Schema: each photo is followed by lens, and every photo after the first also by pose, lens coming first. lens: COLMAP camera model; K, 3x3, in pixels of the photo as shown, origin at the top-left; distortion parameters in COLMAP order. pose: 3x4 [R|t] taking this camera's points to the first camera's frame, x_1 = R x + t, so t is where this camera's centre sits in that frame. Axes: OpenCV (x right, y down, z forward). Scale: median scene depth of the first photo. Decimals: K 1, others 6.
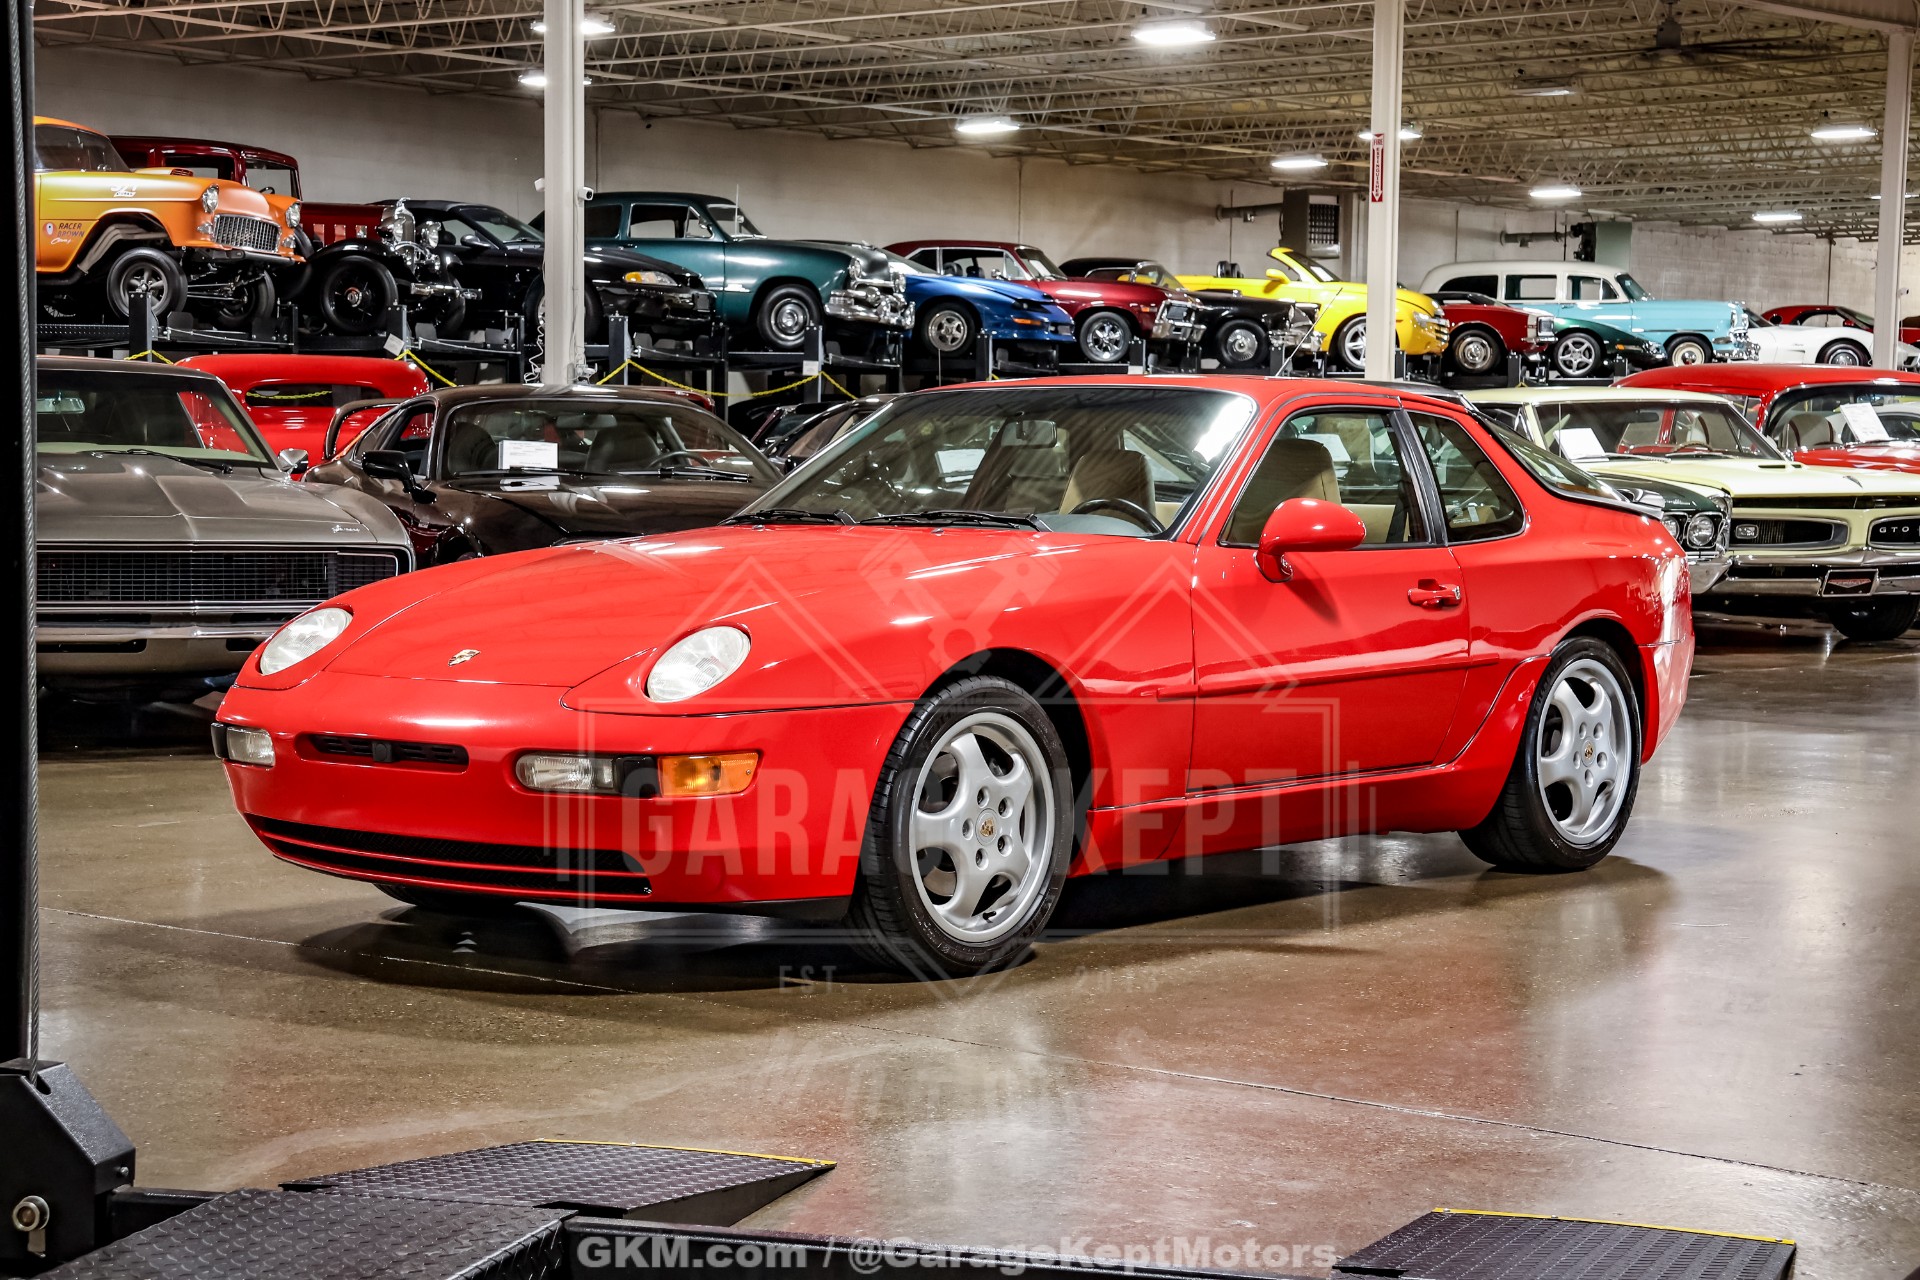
lens RADIAL K [[3695.6, 0, 914.1], [0, 3695.6, 637.8], [0, 0, 1]] dist [0.232361, 0.645603]
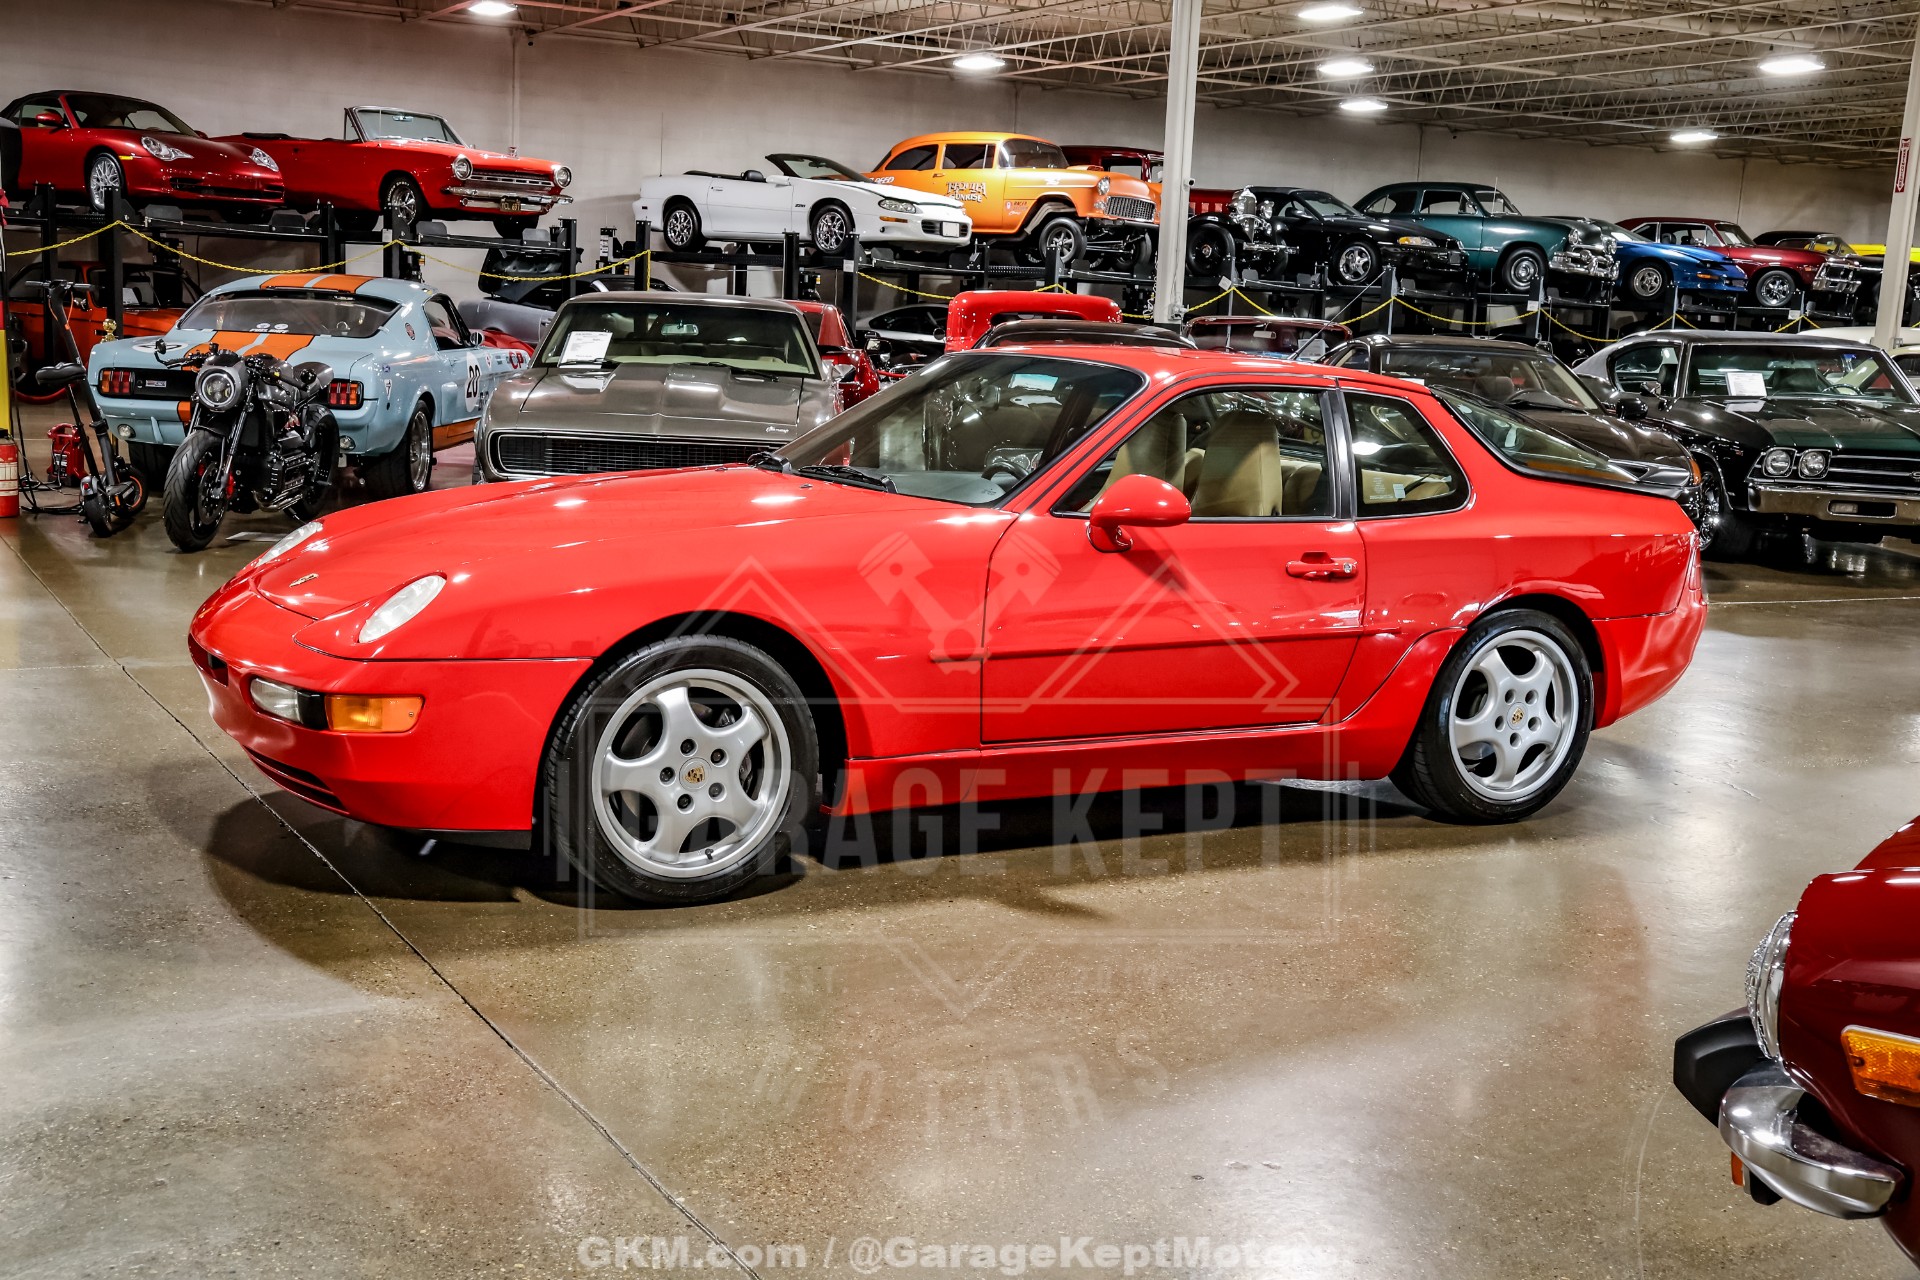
lens RADIAL K [[2198.9, 0, 932.6], [0, 2198.9, 639.8], [0, 0, 1]] dist [-0.022163, 0.262451]
pose [[0.927074, 0.087444, -0.364536, 0.081876], [-0.055706, 0.993753, 0.096709, -0.013952], [0.370716, -0.069350, 0.926154, 0.113909]]
